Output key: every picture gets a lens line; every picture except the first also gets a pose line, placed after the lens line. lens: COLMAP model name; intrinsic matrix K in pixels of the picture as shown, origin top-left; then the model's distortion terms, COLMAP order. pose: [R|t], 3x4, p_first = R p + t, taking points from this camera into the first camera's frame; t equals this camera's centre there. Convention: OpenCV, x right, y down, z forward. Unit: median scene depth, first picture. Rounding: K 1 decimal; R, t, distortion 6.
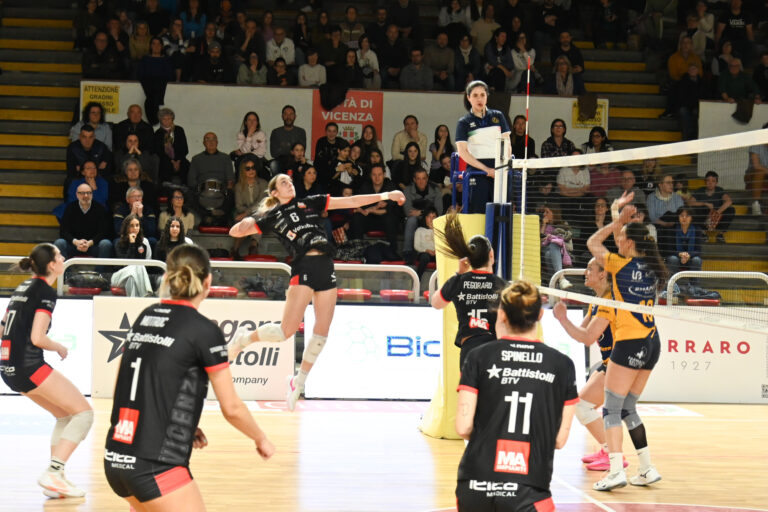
lens RADIAL K [[1990.0, 0, 384.0], [0, 1990.0, 256.0], [0, 0, 1]] dist [0.014707, -0.147596]
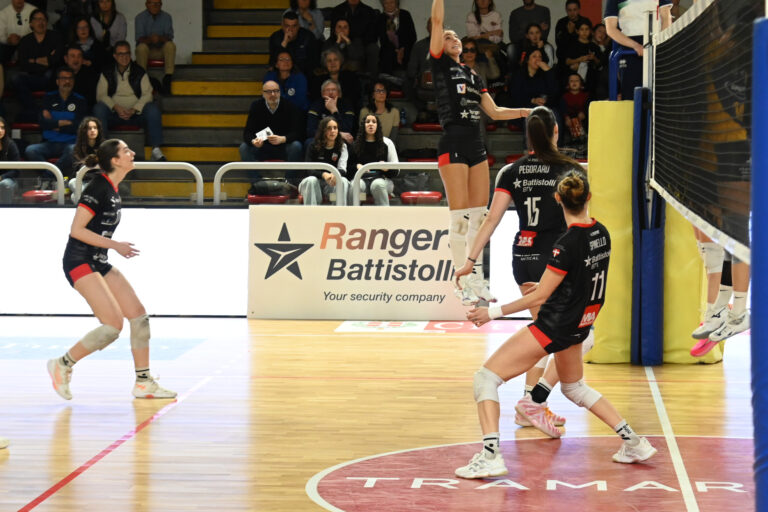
lens RADIAL K [[2276.7, 0, 384.0], [0, 2276.7, 256.0], [0, 0, 1]] dist [0.065044, 0.327487]
pose [[0.973123, -0.011809, -0.229981, 0.143397], [0.021615, 0.998959, 0.040164, 0.003361], [0.229268, -0.044056, 0.972366, 0.020904]]
